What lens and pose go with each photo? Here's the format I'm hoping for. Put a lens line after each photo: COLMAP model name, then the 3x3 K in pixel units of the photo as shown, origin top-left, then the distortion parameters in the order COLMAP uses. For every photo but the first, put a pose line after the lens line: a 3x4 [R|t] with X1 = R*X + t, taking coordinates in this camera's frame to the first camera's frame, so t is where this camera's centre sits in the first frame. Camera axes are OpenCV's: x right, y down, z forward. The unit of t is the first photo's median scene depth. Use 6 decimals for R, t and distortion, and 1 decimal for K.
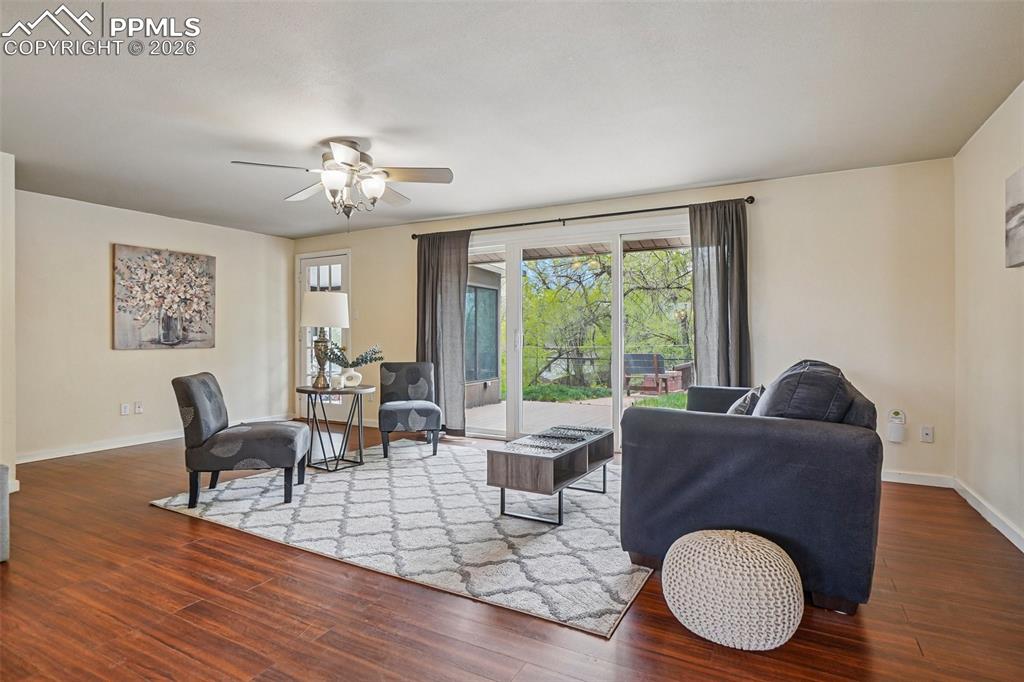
lens RADIAL K [[540.3, 0, 507.0], [0, 540.3, 335.3], [0, 0, 1]] dist [-0.017481, 0.002079]
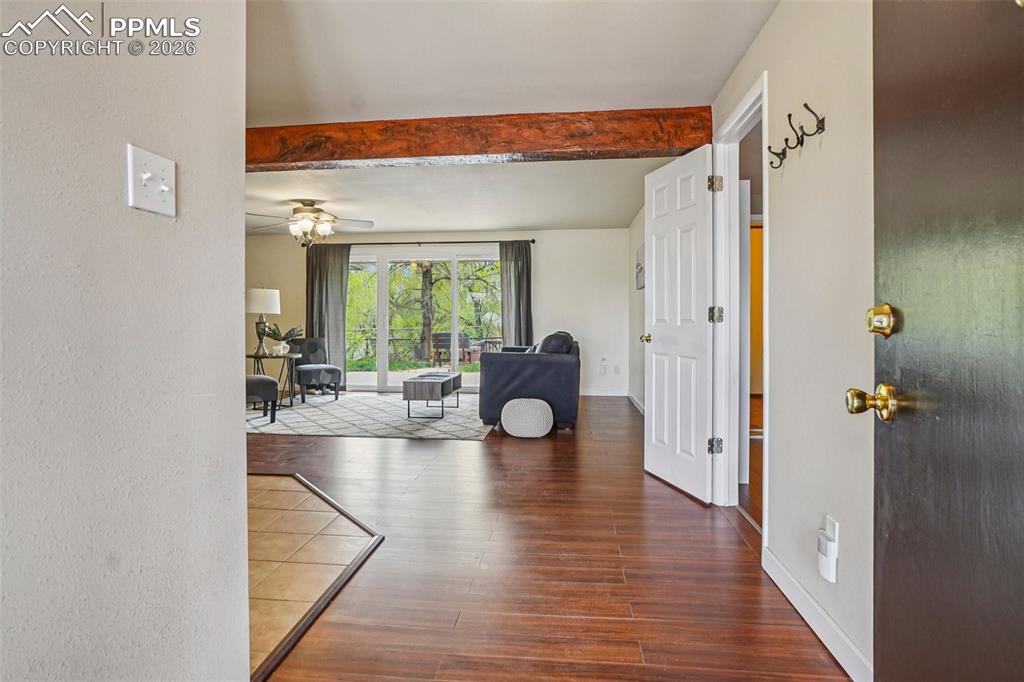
lens RADIAL K [[540.3, 0, 511.1], [0, 540.3, 330.4], [0, 0, 1]] dist [-0.017481, 0.002079]
pose [[0.924026, -0.009138, 0.382220, -0.255053], [0.000243, 0.999728, 0.023313, -0.002096], [-0.382329, -0.021449, 0.923777, -0.537586]]
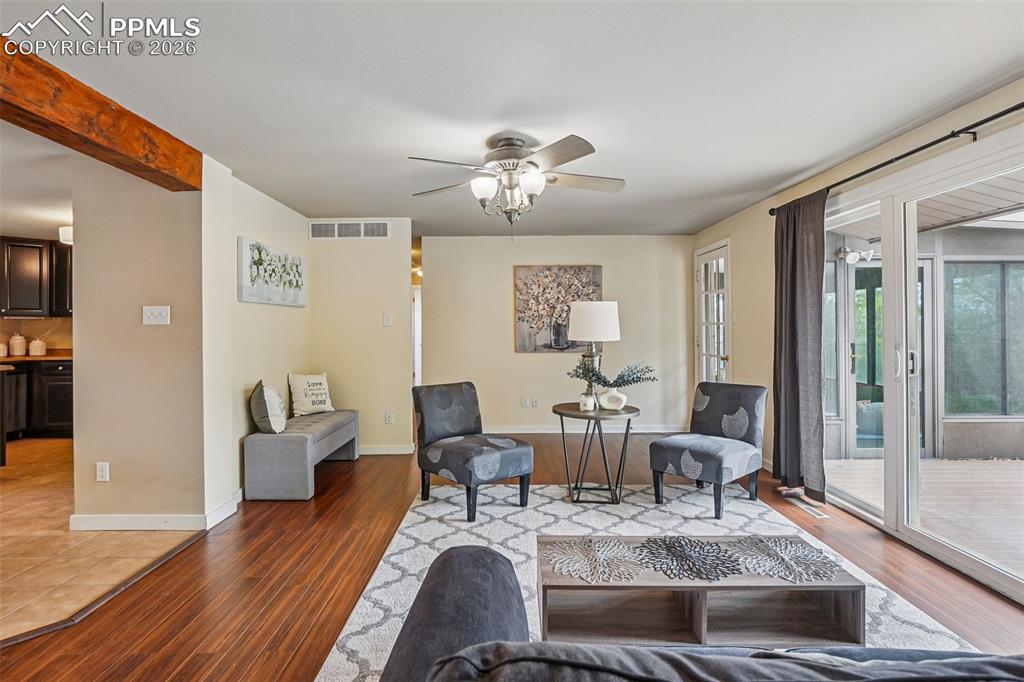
lens RADIAL K [[540.3, 0, 514.2], [0, 540.3, 332.9], [0, 0, 1]] dist [-0.017481, 0.002079]
pose [[0.497256, 0.008984, -0.867558, 0.352226], [0.005339, 0.999896, 0.013414, -0.036701], [0.867588, -0.011302, 0.497156, 0.406377]]
